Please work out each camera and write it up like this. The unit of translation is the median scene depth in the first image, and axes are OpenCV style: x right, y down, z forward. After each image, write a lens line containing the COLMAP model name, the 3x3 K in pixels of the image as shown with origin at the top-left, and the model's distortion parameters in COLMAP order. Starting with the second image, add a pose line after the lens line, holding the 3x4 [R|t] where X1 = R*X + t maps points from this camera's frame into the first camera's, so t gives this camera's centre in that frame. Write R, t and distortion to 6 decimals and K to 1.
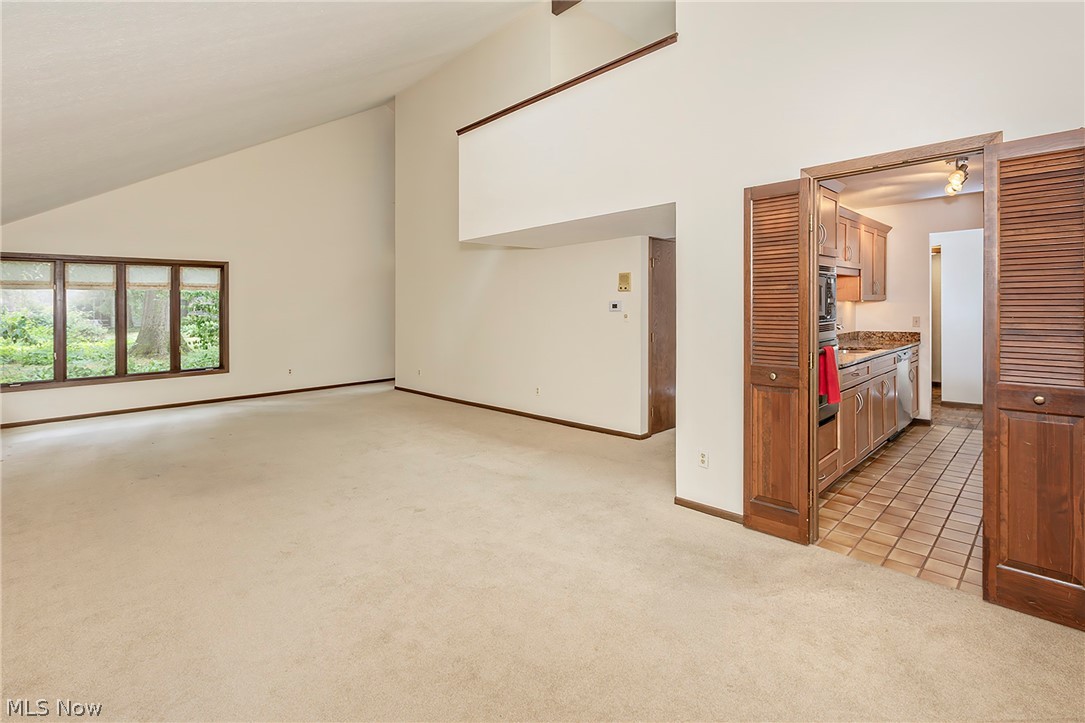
lens RADIAL K [[498.9, 0, 541.8], [0, 498.9, 362.3], [0, 0, 1]] dist [-0.001896, -0.000243]
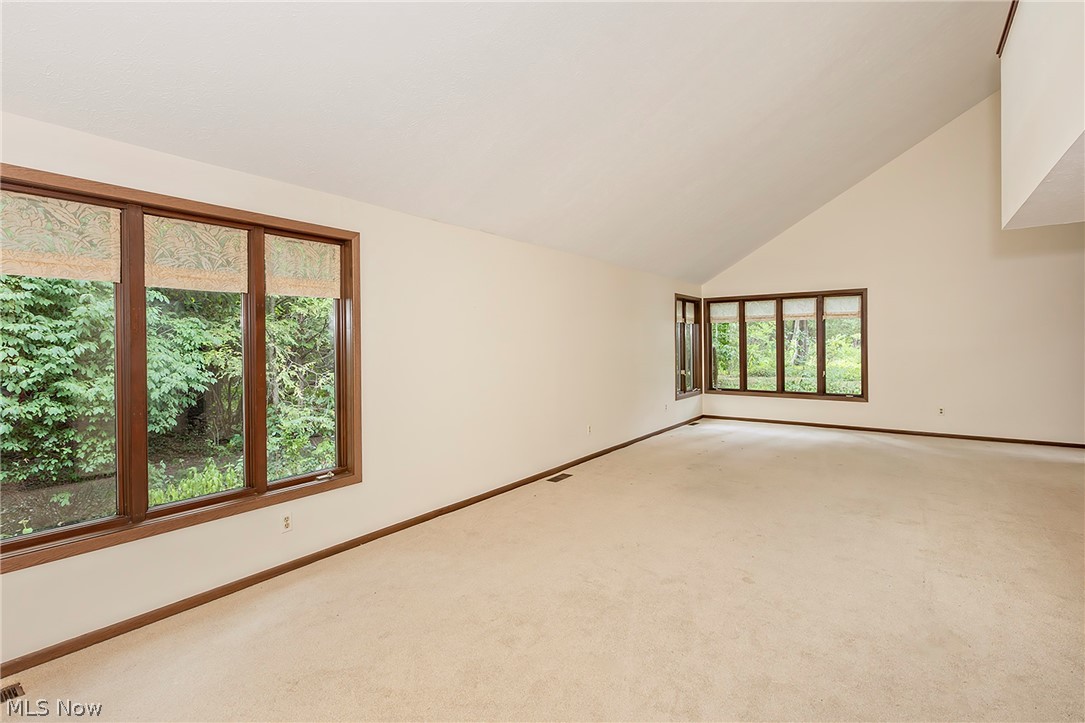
lens RADIAL K [[498.9, 0, 541.2], [0, 498.9, 352.8], [0, 0, 1]] dist [-0.001896, -0.000243]
pose [[0.166256, 0.032870, -0.985535, 0.230148], [-0.102385, 0.994618, 0.015901, -0.026344], [0.980753, 0.098260, 0.168726, 0.222720]]
